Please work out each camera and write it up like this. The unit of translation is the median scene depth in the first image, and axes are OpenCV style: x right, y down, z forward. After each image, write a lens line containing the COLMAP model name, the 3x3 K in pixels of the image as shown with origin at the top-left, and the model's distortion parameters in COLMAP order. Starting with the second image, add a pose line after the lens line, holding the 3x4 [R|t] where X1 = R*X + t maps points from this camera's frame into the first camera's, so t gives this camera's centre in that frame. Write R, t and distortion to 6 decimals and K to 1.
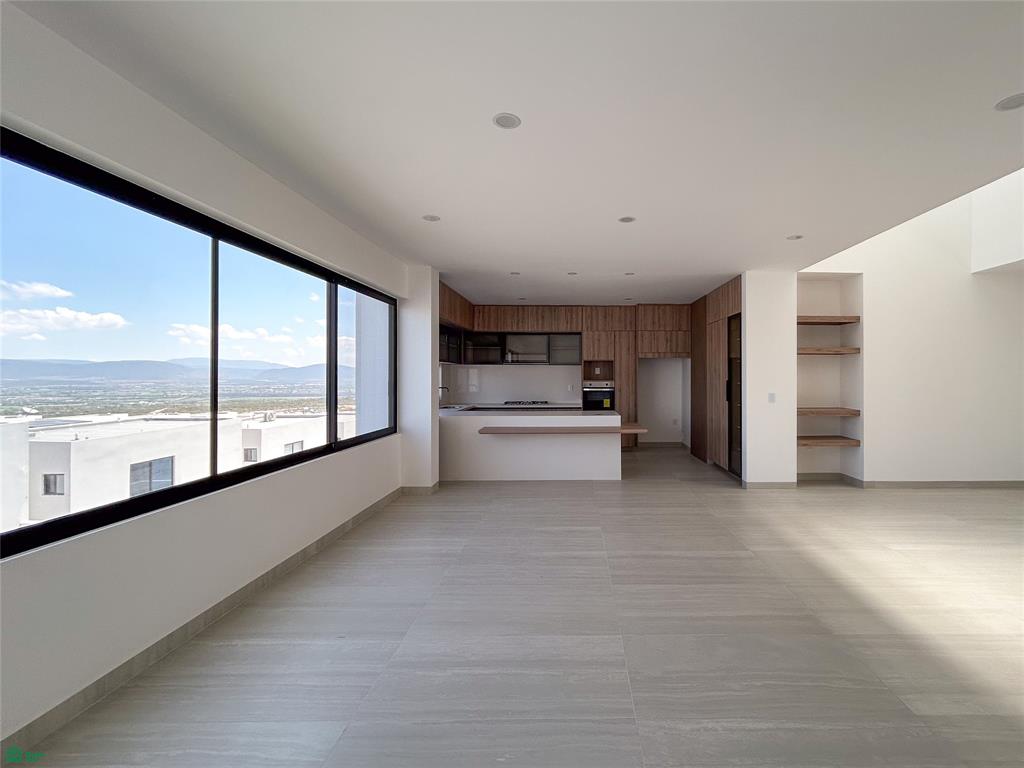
lens RADIAL K [[458.0, 0, 548.9], [0, 458.0, 380.0], [0, 0, 1]] dist [0.022478, 0.000533]
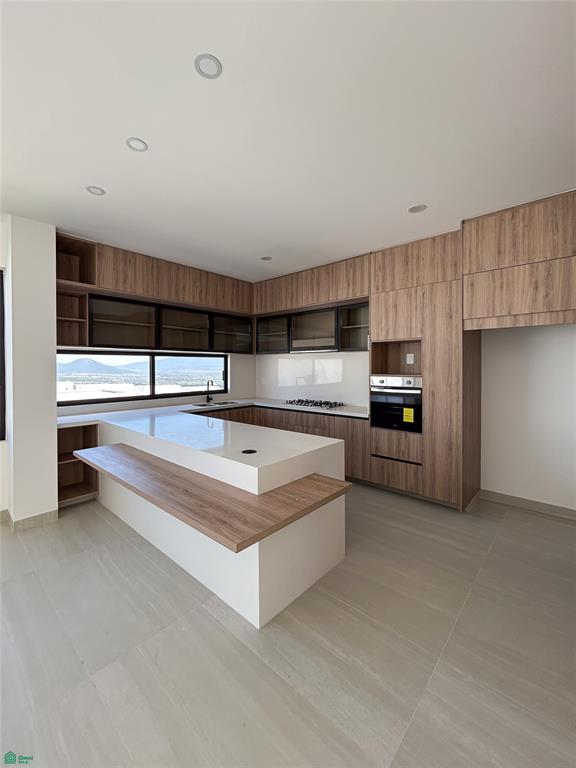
lens RADIAL K [[324.7, 0, 289.1], [0, 324.7, 373.3], [0, 0, 1]] dist [0.000256, -0.000089]
pose [[0.754959, 0.007755, -0.655726, 0.277666], [-0.005692, 0.999970, 0.005272, -0.002863], [0.655747, -0.000248, 0.754981, 0.601163]]
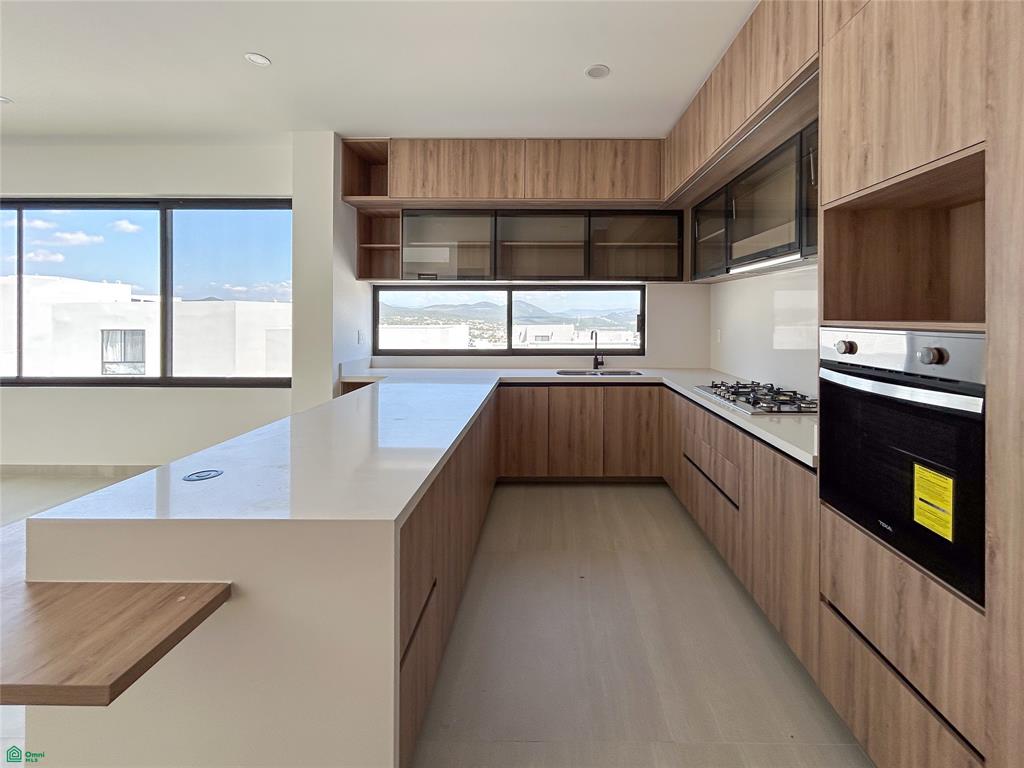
lens RADIAL K [[449.9, 0, 552.8], [0, 449.9, 318.7], [0, 0, 1]] dist [0.001814, 0.000702]
pose [[0.017703, 0.003909, -0.999836, 0.249856], [-0.011151, 0.999931, 0.003712, 0.000237], [0.999781, 0.011084, 0.017745, 0.891278]]
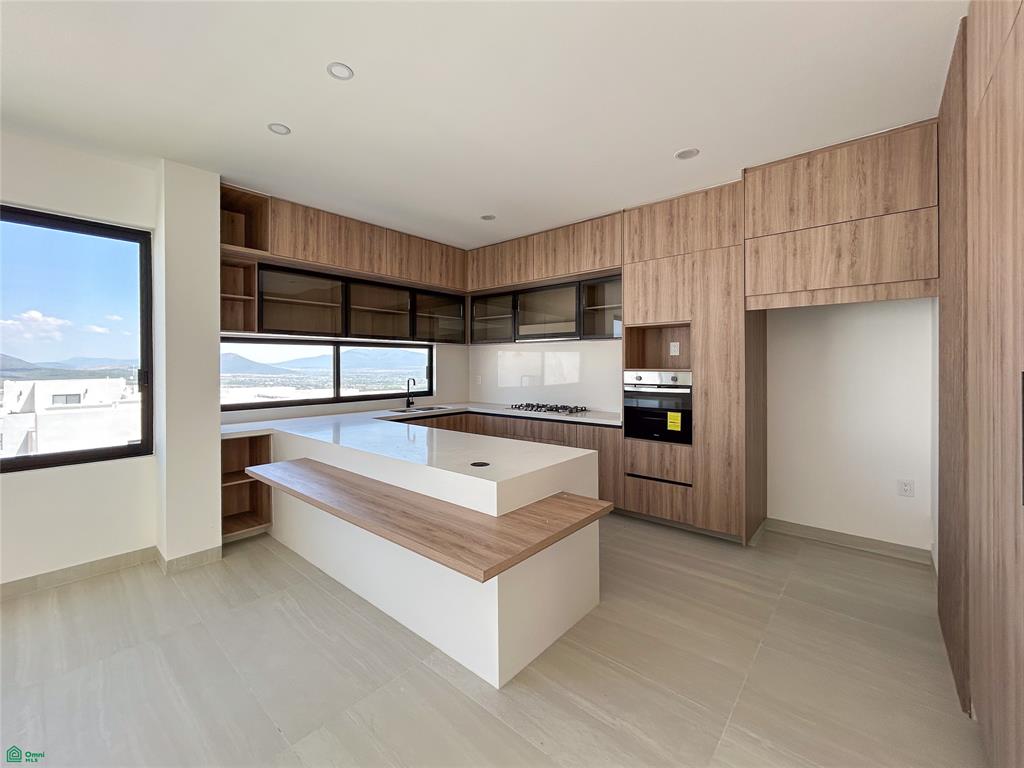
lens RADIAL K [[432.9, 0, 511.8], [0, 432.9, 369.5], [0, 0, 1]] dist [0.000256, -0.000089]
pose [[0.764381, 0.001109, -0.644764, 0.273542], [-0.001938, 0.999998, -0.000578, 0.001581], [0.644762, 0.001692, 0.764382, 0.585922]]
